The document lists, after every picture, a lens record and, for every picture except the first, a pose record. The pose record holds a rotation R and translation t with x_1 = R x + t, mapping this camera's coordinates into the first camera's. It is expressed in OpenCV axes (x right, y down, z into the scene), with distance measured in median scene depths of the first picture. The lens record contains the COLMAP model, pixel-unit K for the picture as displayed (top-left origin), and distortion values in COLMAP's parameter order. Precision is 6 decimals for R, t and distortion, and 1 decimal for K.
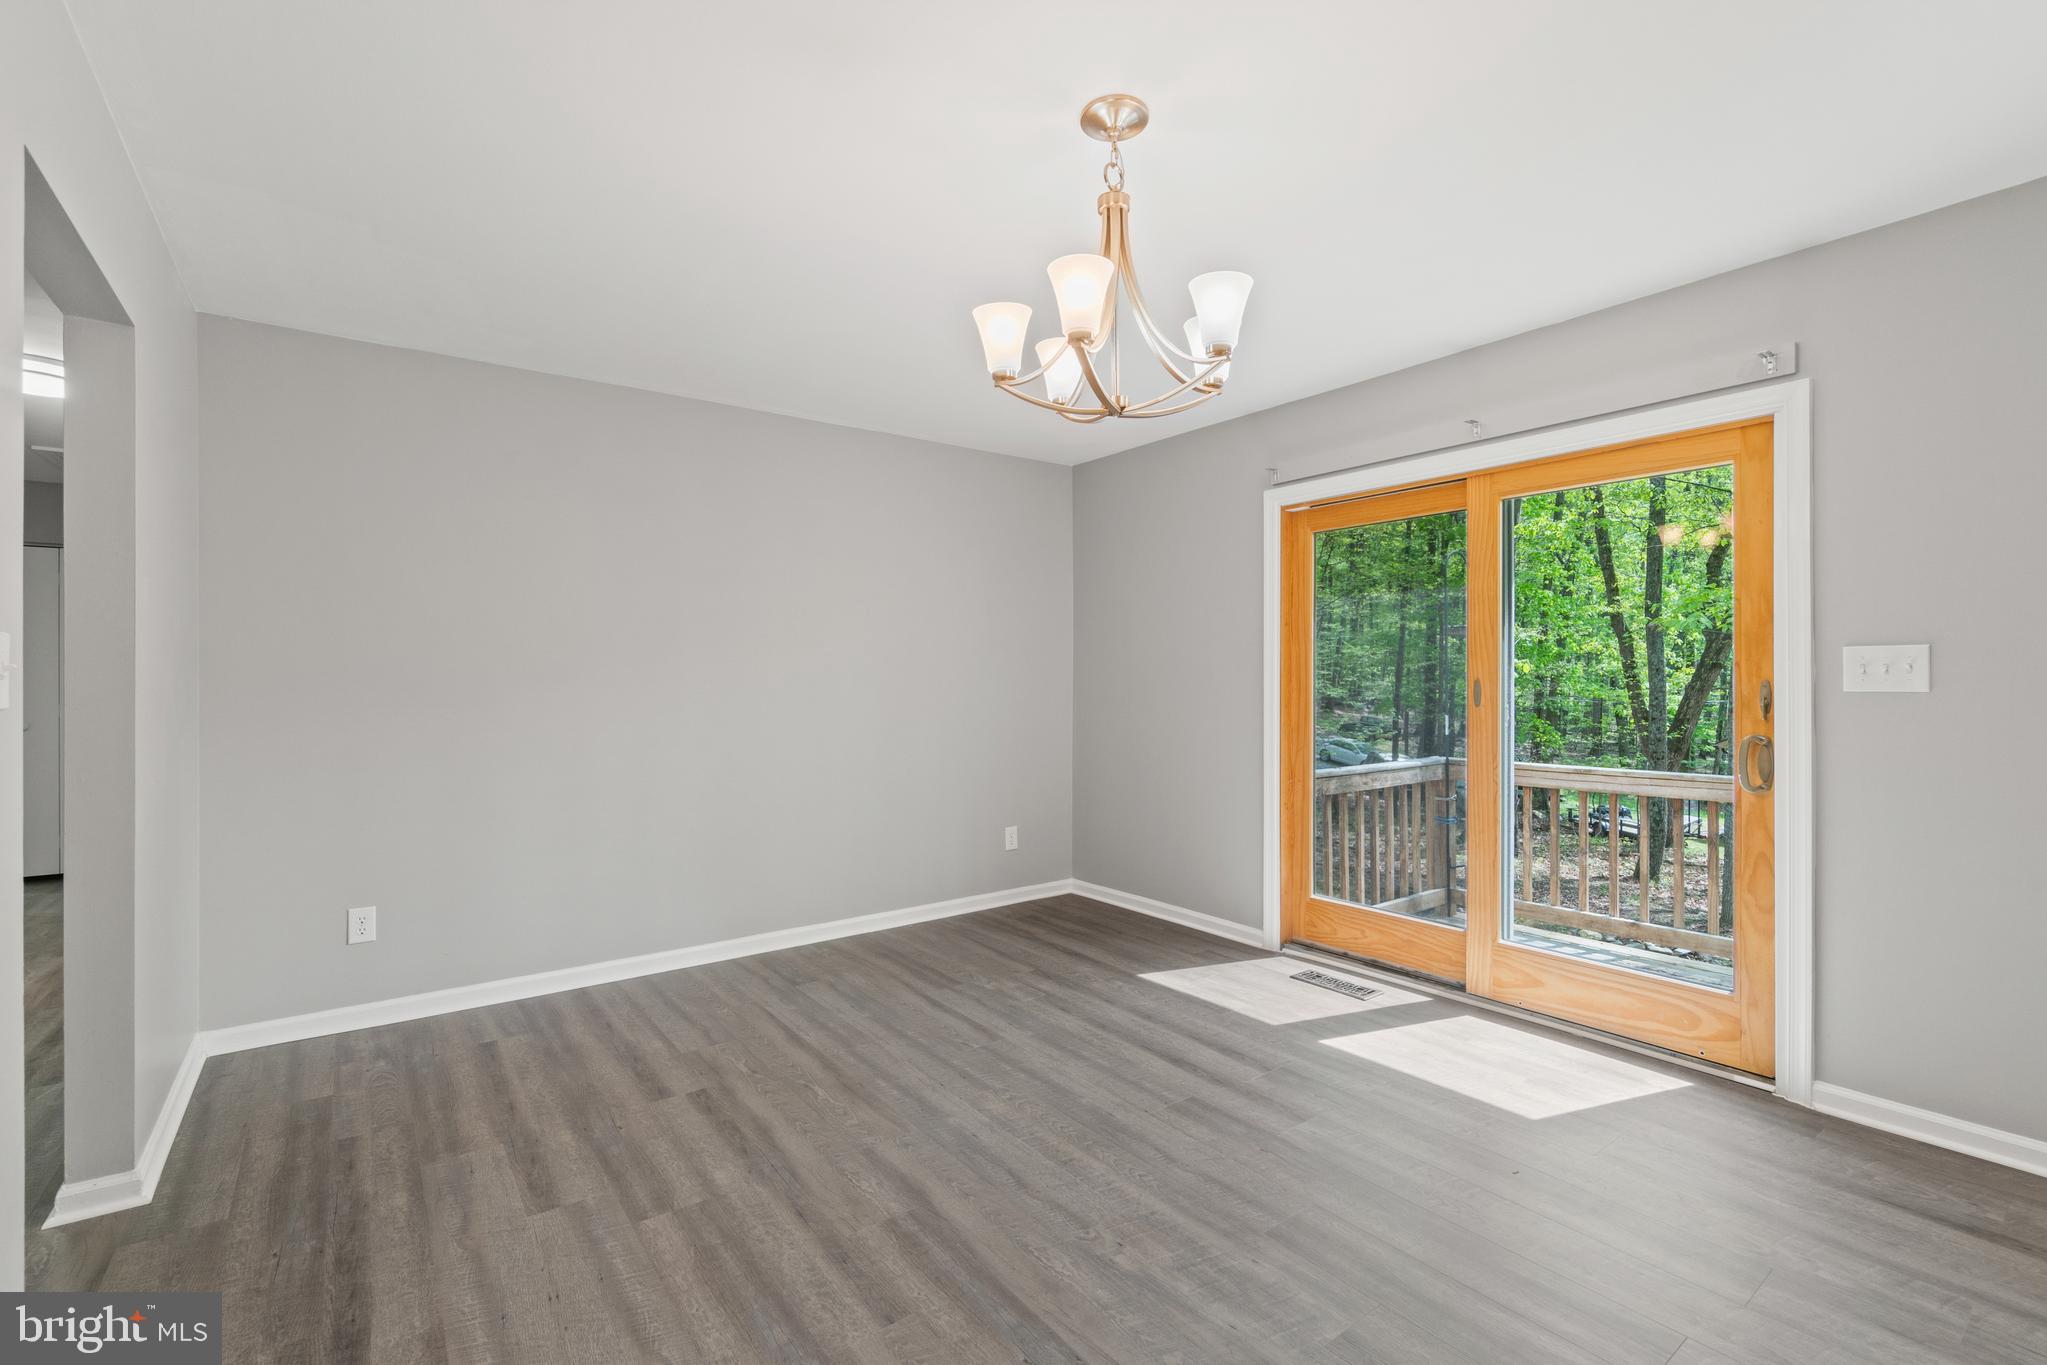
lens RADIAL K [[900.2, 0, 1020.9], [0, 900.2, 675.9], [0, 0, 1]] dist [-0.000289, 0.000189]
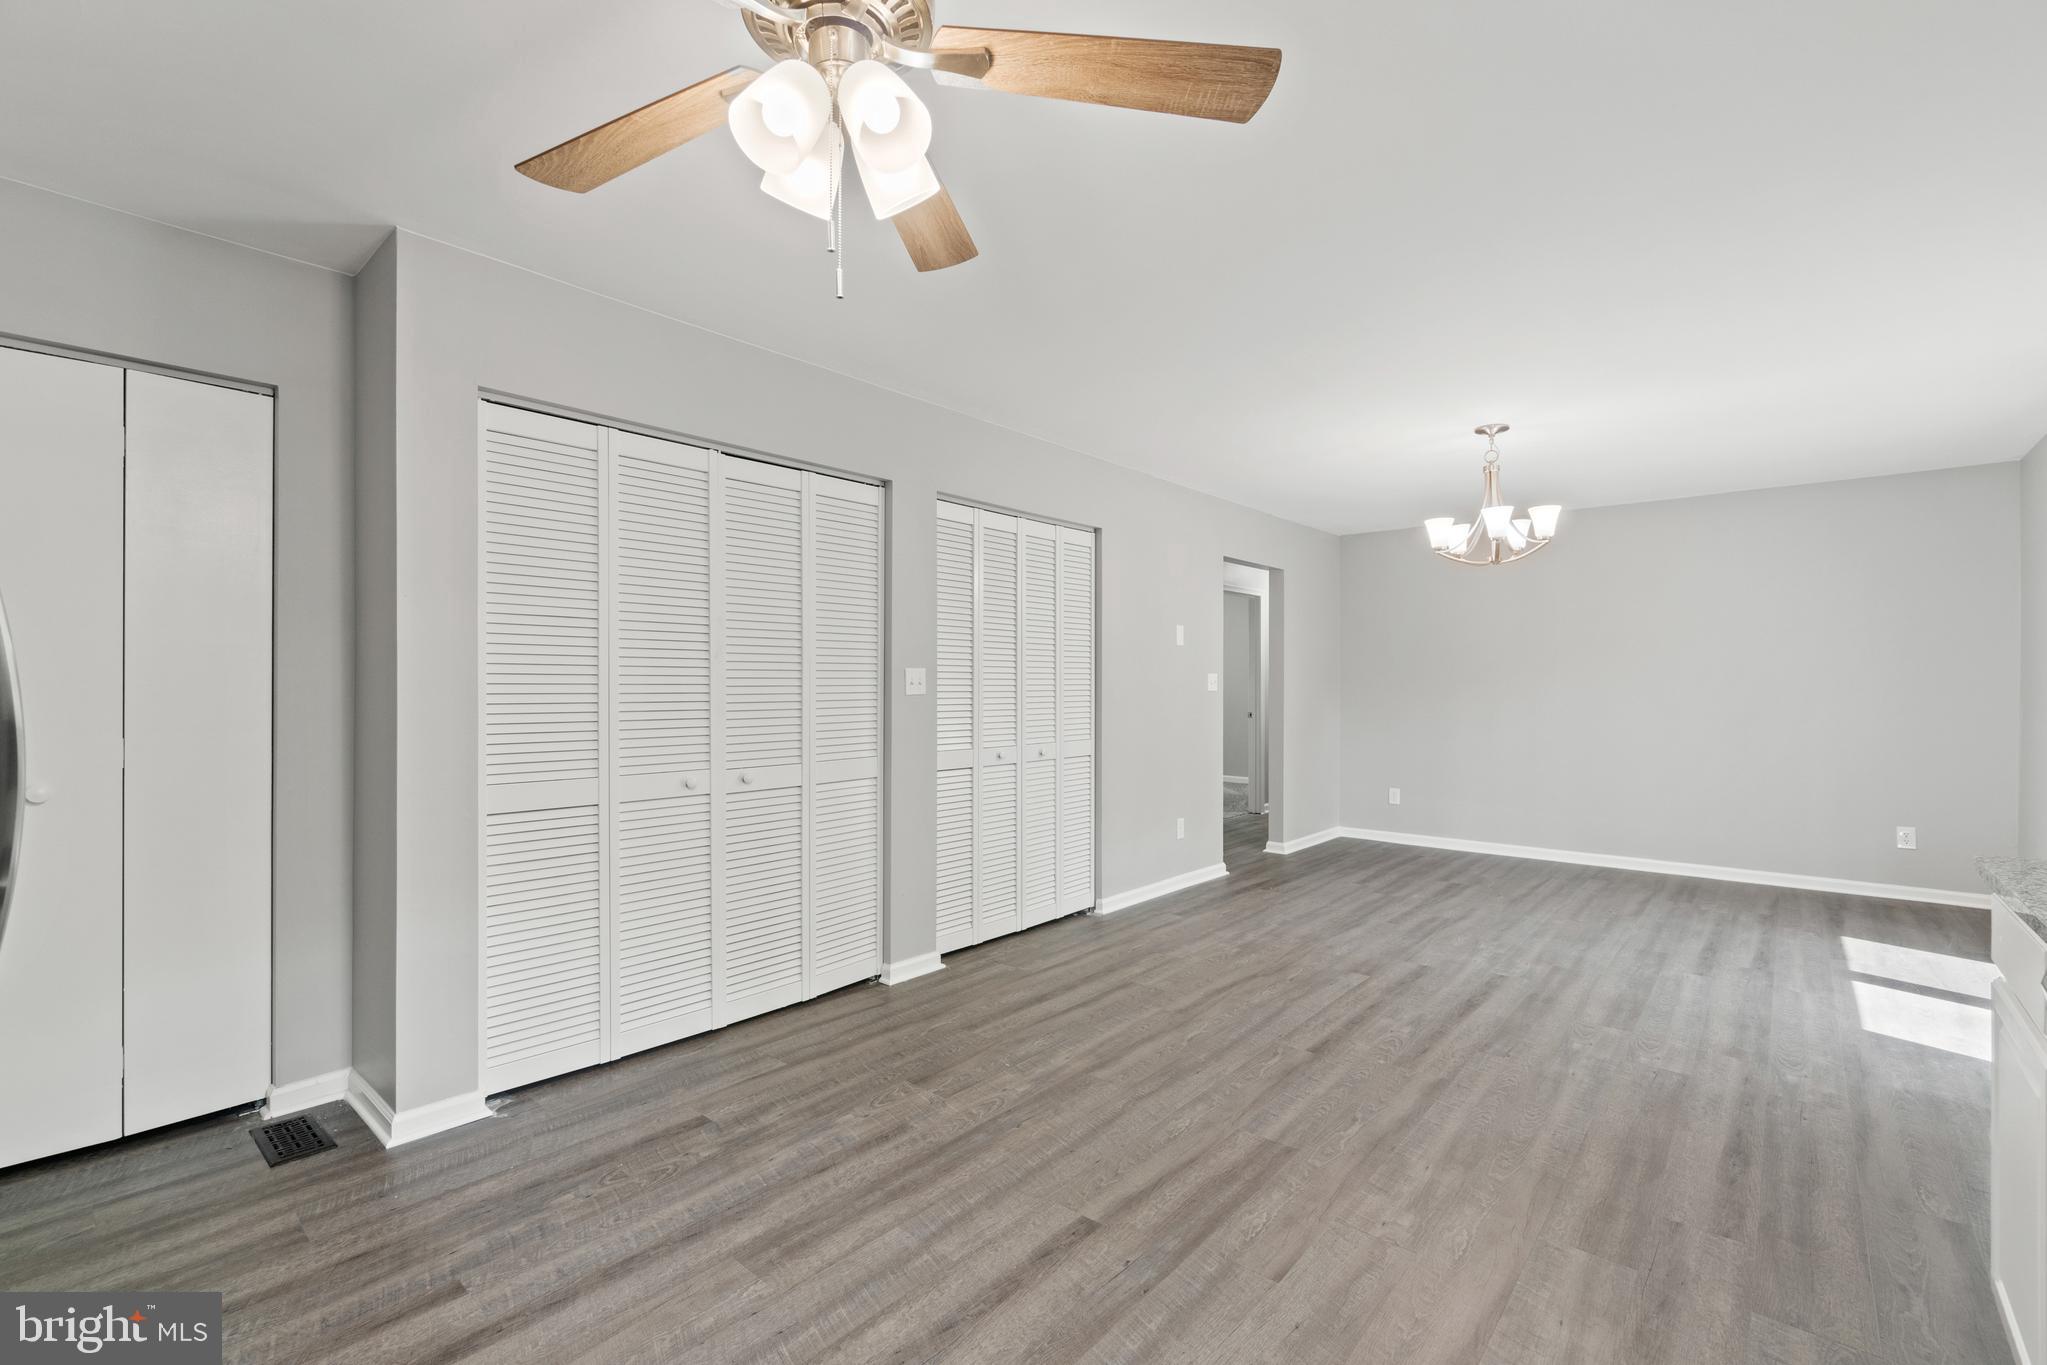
lens RADIAL K [[890.2, 0, 1023.5], [0, 890.2, 682.5], [0, 0, 1]] dist [-0.000112, 0.001059]
pose [[0.210057, 0.001466, -0.977688, 1.474682], [0.000991, 0.999998, 0.001713, -0.007541], [0.977689, -0.001329, 0.210055, -0.420541]]
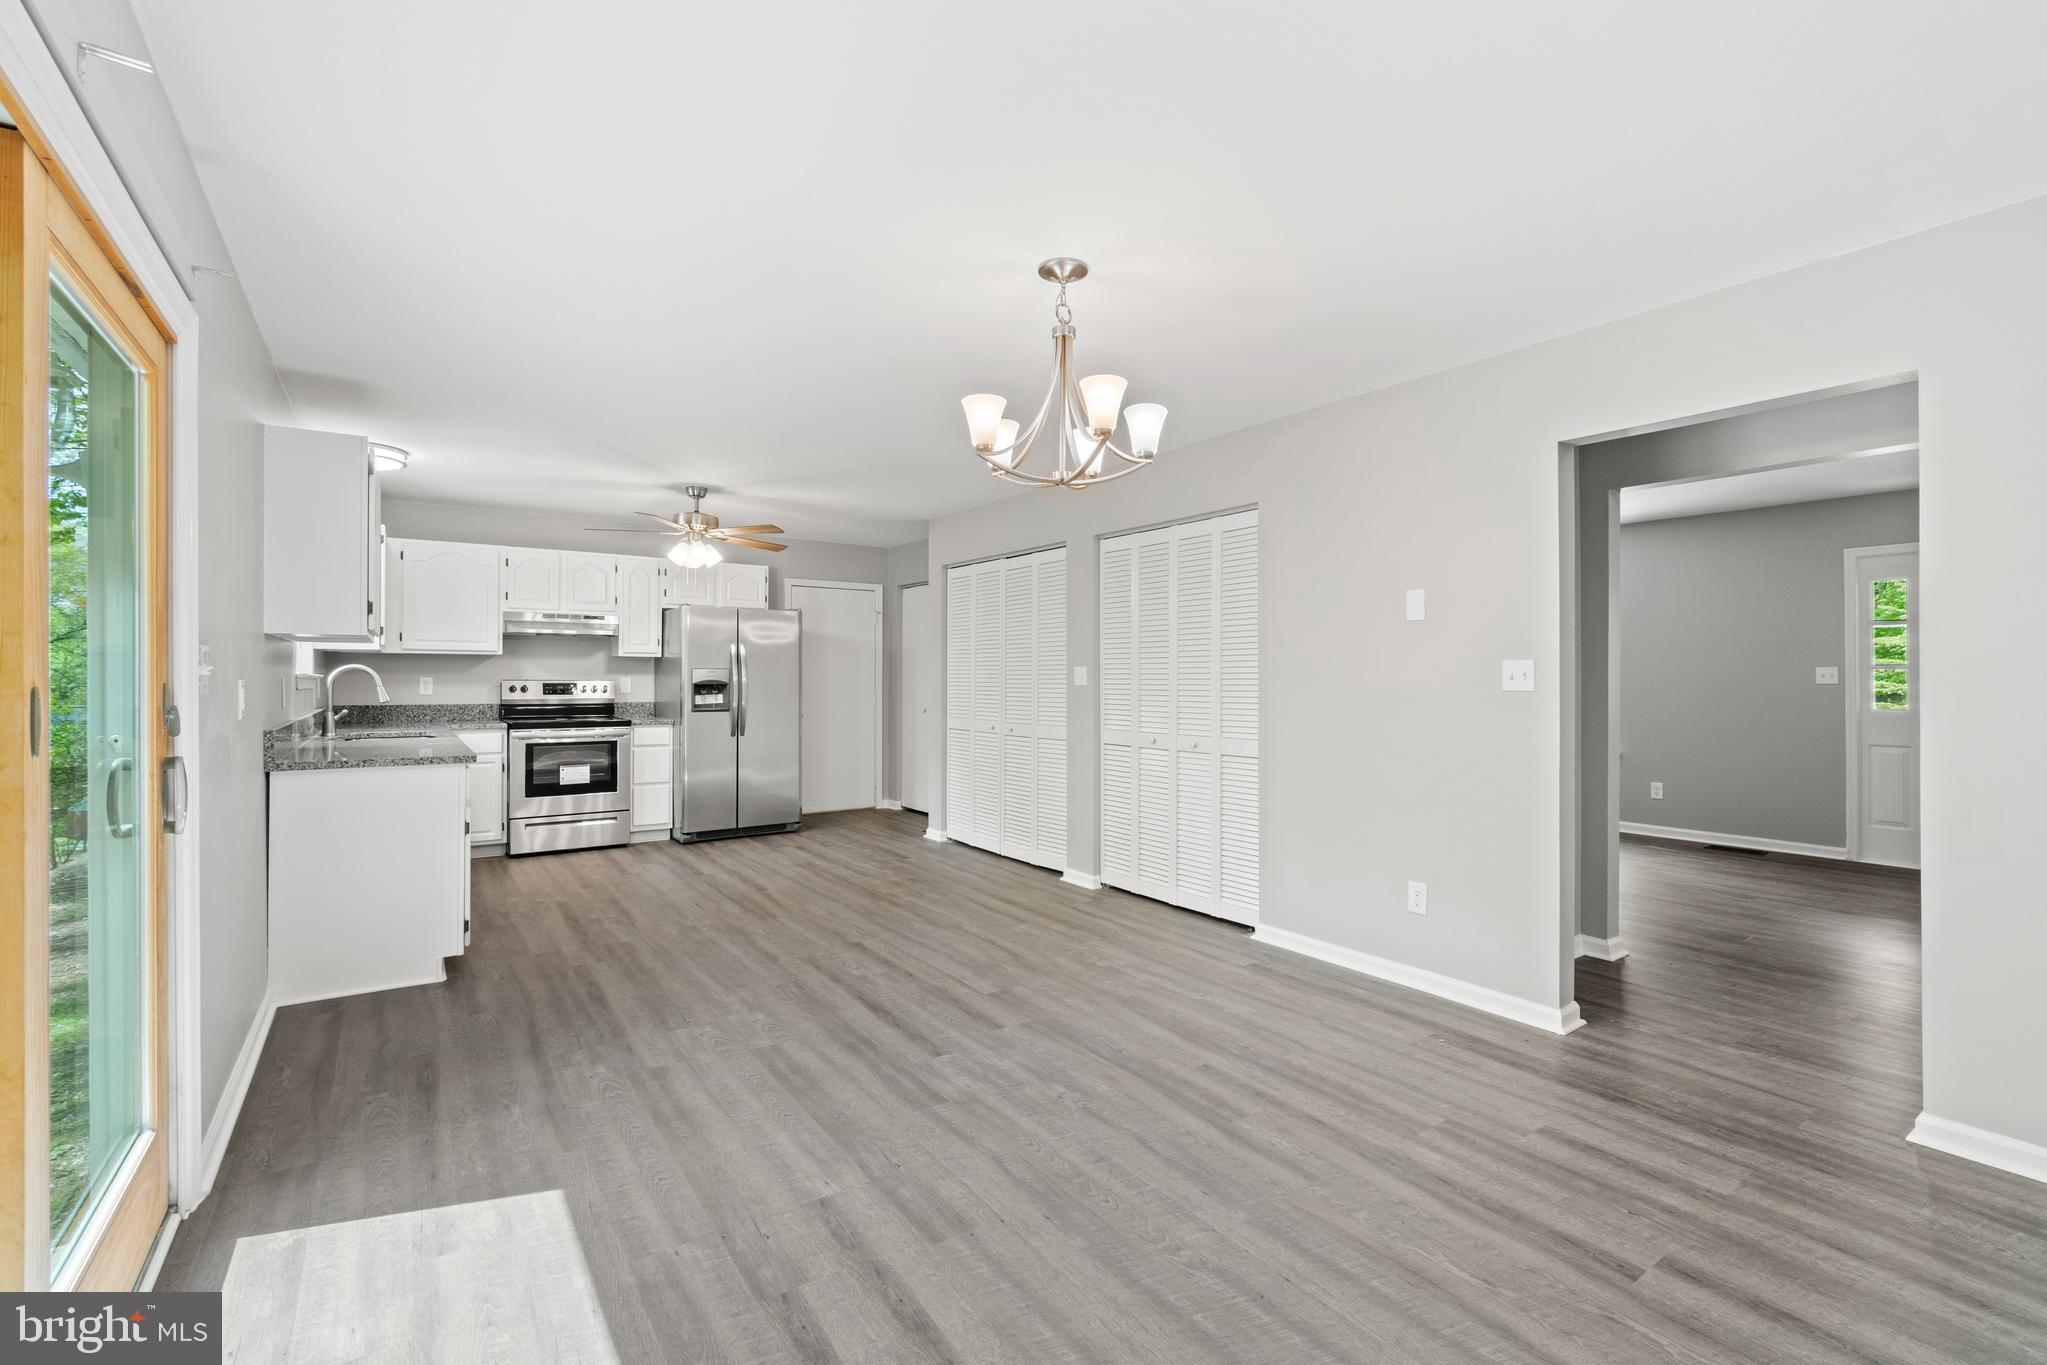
lens RADIAL K [[877.0, 0, 1022.6], [0, 877.0, 674.4], [0, 0, 1]] dist [-0.001058, 0.000076]
pose [[-0.999618, 0.001318, 0.027608, 0.096090], [0.001123, 0.999974, -0.007086, 0.003082], [-0.027617, -0.007052, -0.999594, 1.733560]]
